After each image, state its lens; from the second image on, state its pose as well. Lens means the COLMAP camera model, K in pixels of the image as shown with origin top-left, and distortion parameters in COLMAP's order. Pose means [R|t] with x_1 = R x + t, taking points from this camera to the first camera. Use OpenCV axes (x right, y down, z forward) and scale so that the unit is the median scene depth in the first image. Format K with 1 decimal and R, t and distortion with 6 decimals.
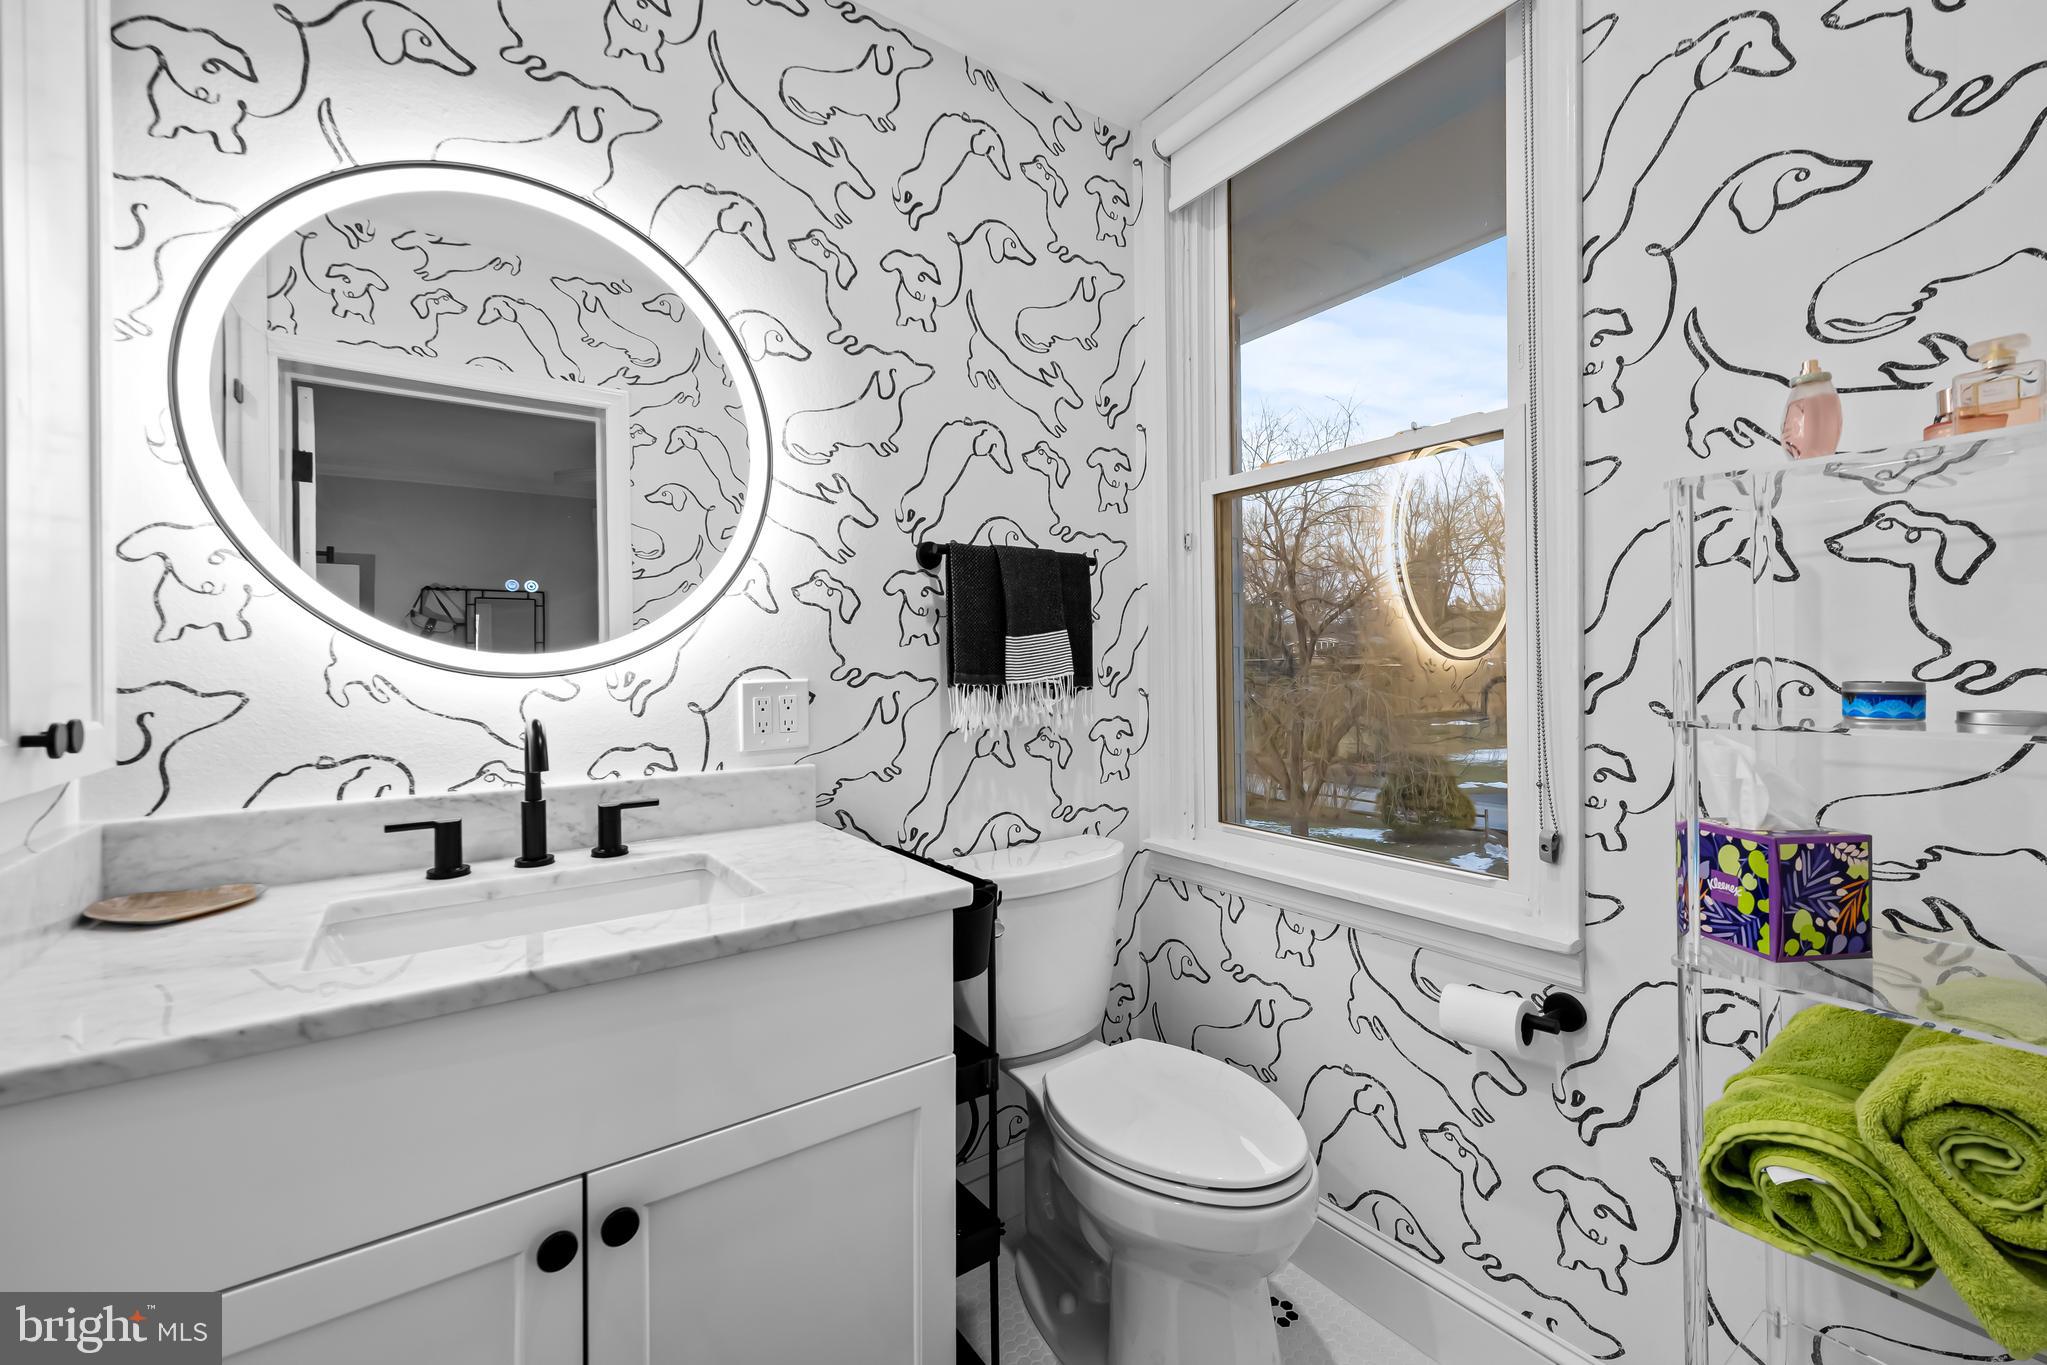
lens RADIAL K [[826.6, 0, 1022.9], [0, 826.6, 672.7], [0, 0, 1]] dist [0.001256, 0.000000]
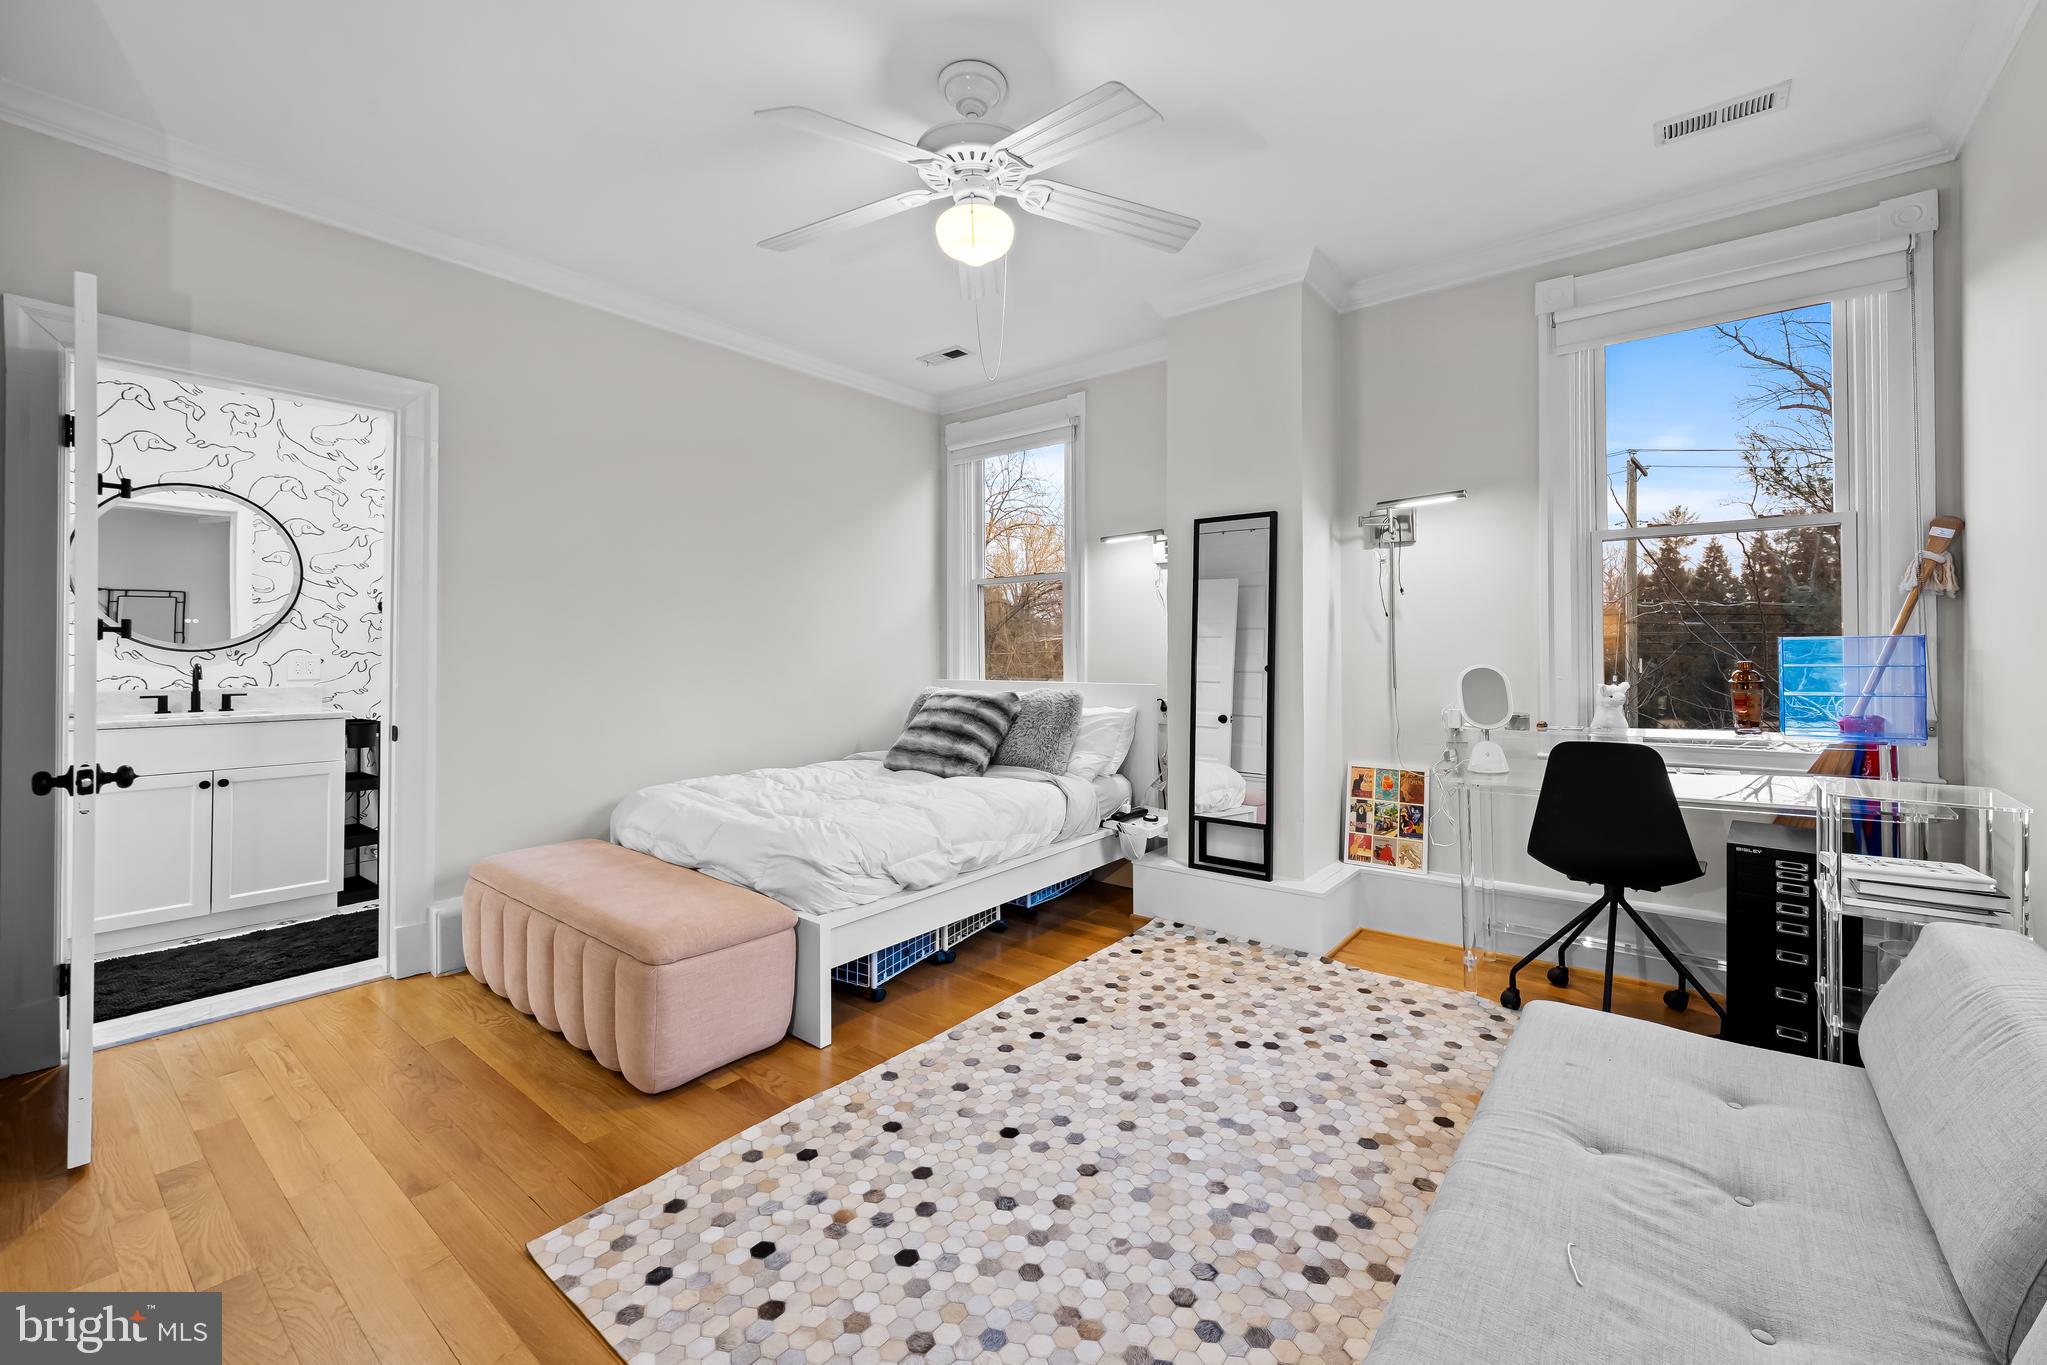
lens RADIAL K [[826.6, 0, 1021.1], [0, 826.6, 653.8], [0, 0, 1]] dist [0.001256, 0.000000]
pose [[0.962420, 0.008715, 0.271427, 1.470392], [-0.004548, 0.999862, -0.015979, 0.048562], [-0.271529, 0.014144, 0.962326, -2.694929]]
